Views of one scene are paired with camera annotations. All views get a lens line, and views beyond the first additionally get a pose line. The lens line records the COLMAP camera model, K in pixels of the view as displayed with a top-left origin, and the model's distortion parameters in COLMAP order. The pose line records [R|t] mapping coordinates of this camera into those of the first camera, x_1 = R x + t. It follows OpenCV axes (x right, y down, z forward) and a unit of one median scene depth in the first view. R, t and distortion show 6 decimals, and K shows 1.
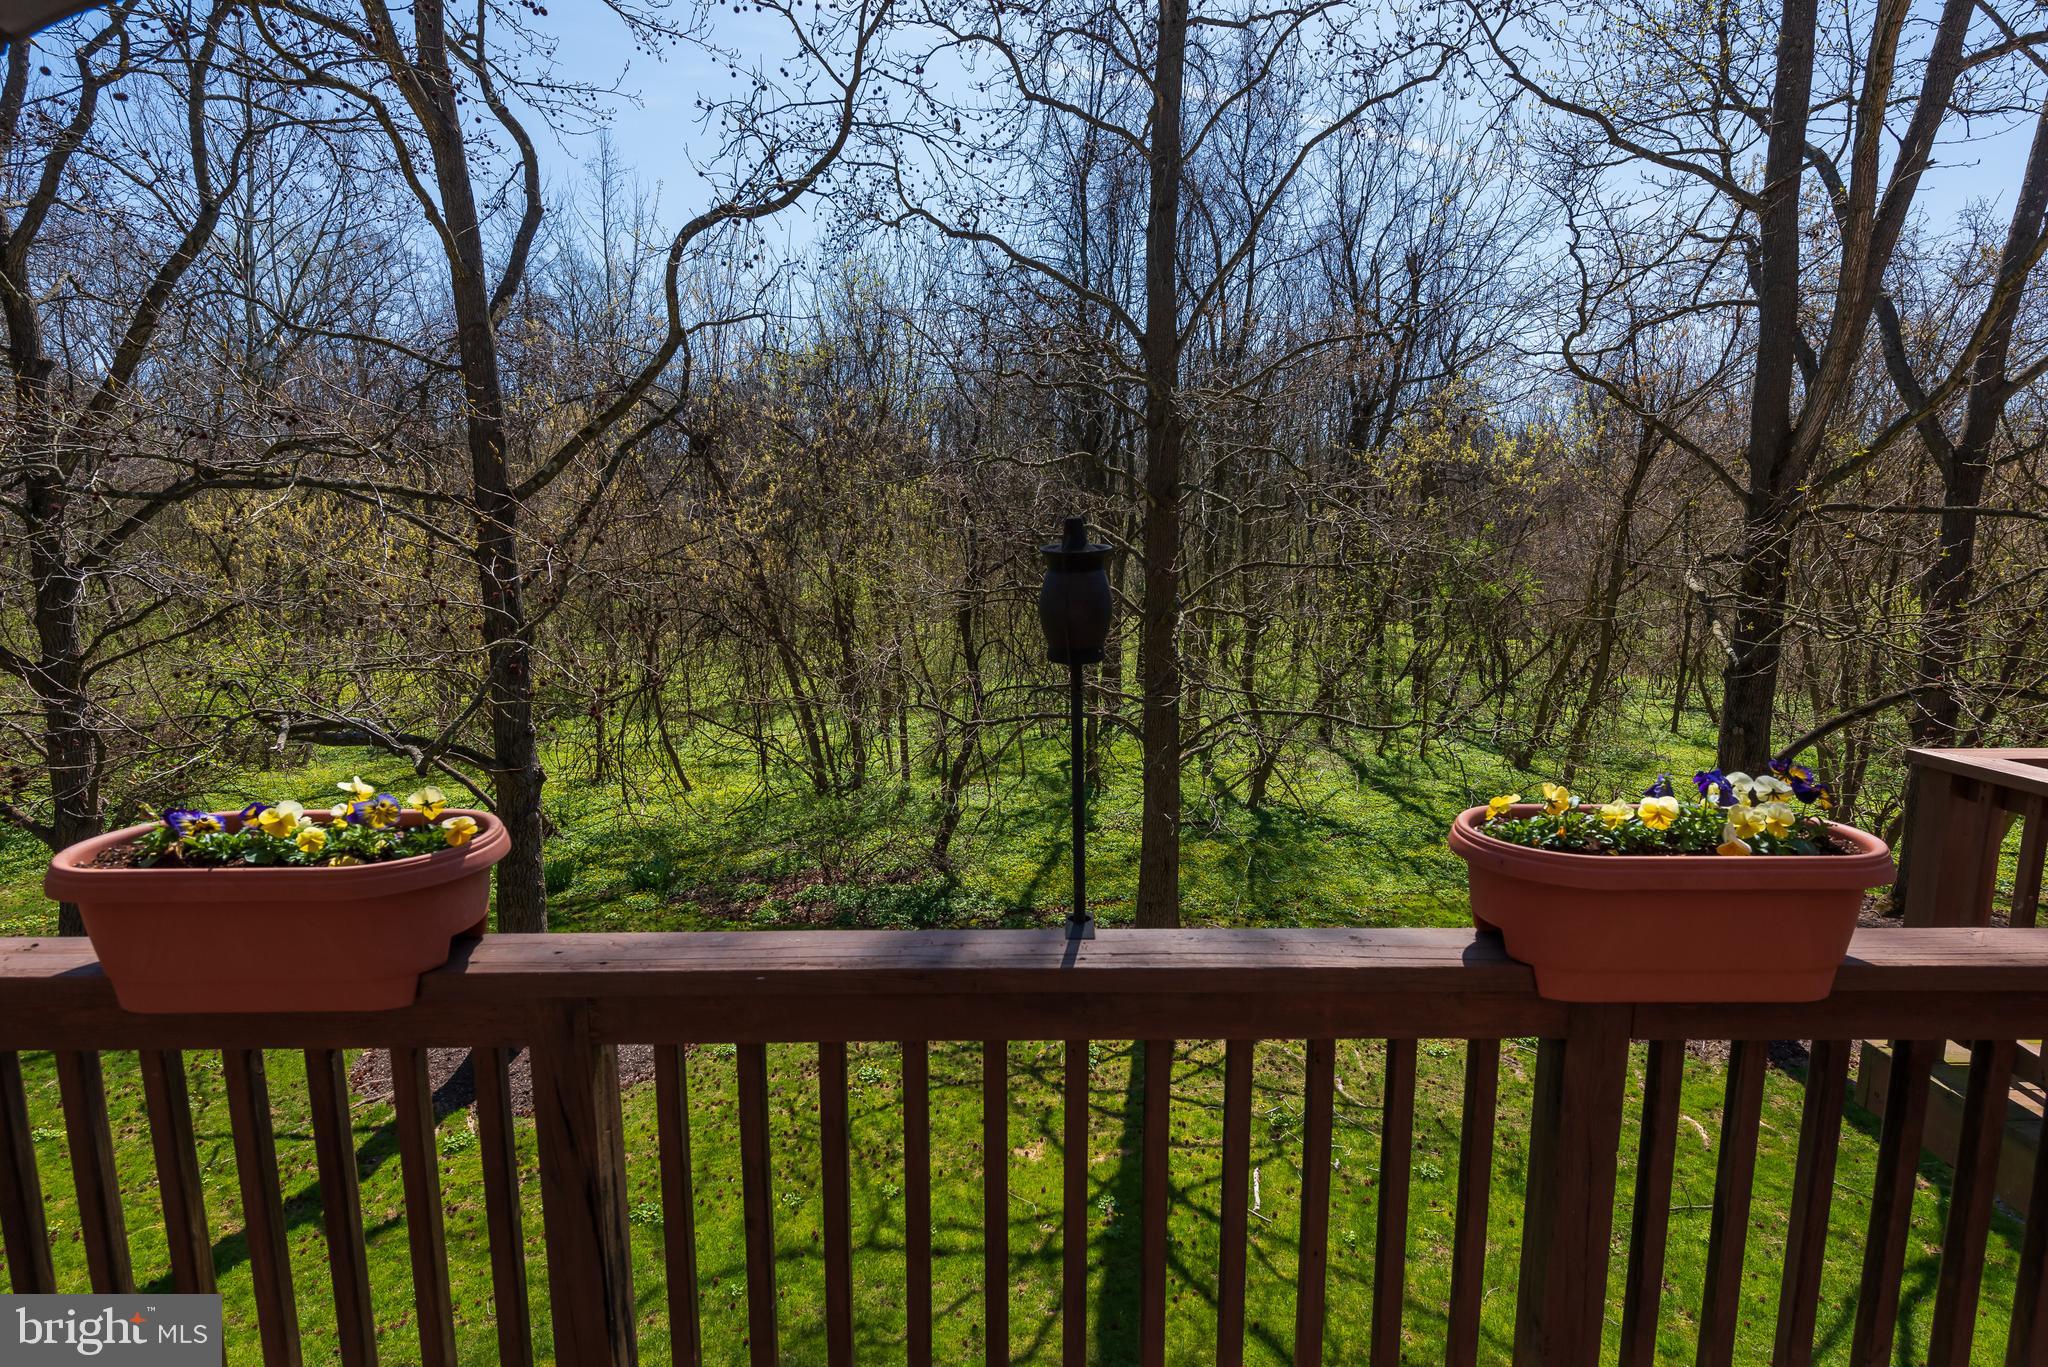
lens RADIAL K [[960.0, 0, 1039.3], [0, 960.0, 681.2], [0, 0, 1]] dist [0.005888, -0.002449]
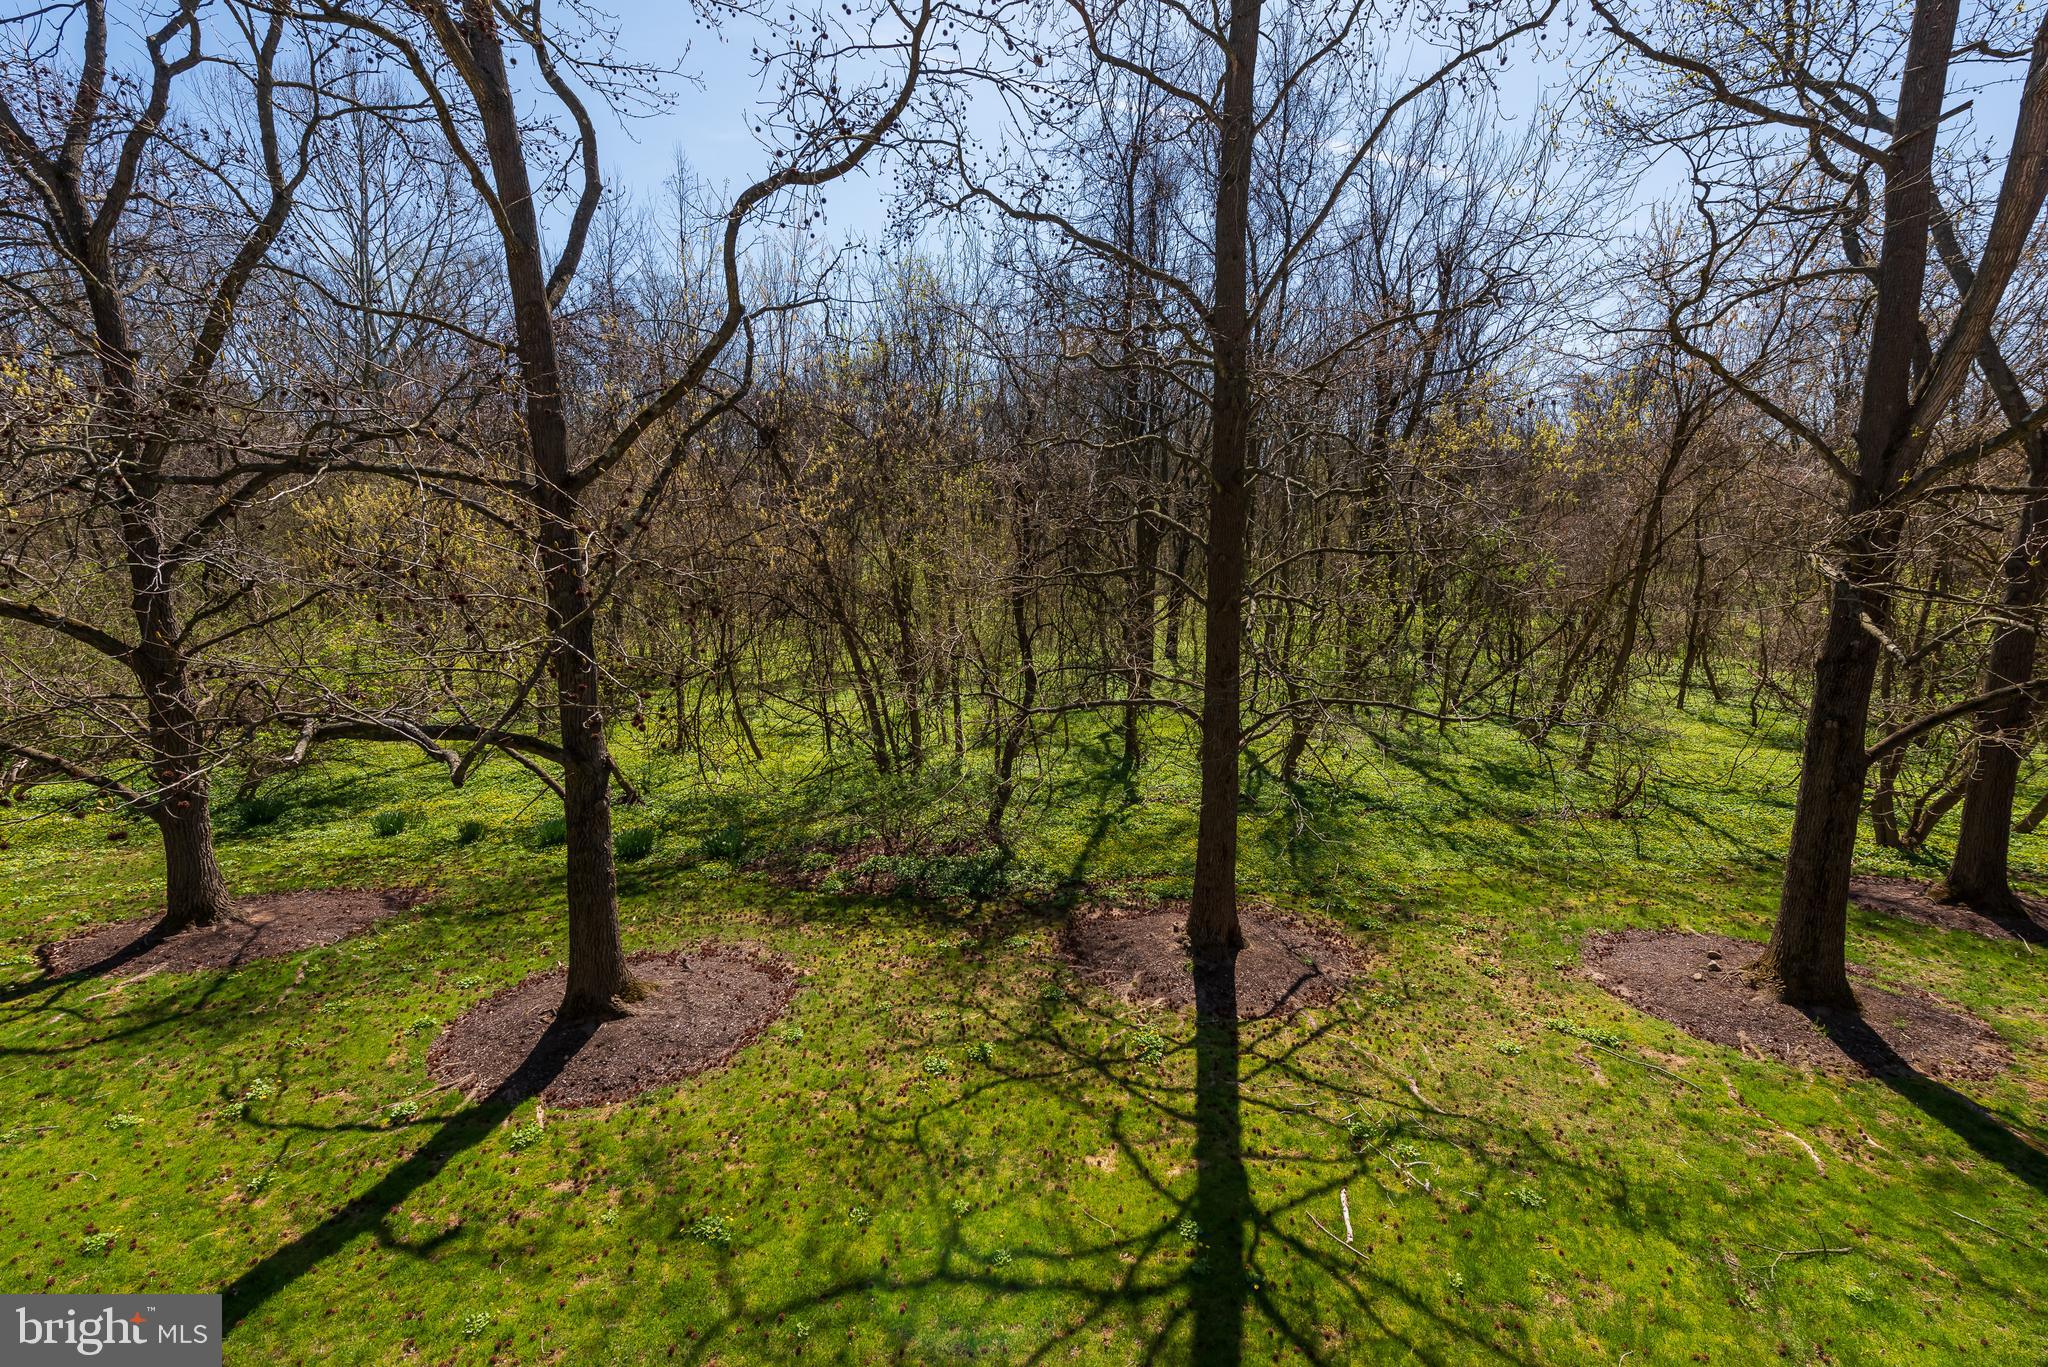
lens RADIAL K [[849.0, 0, 1038.5], [0, 849.0, 683.1], [0, 0, 1]] dist [0.008004, -0.003084]
pose [[0.999322, 0.005012, -0.036473, -0.033035], [-0.003727, 0.999373, 0.035208, -0.016020], [0.036627, -0.035048, 0.998714, 0.115262]]
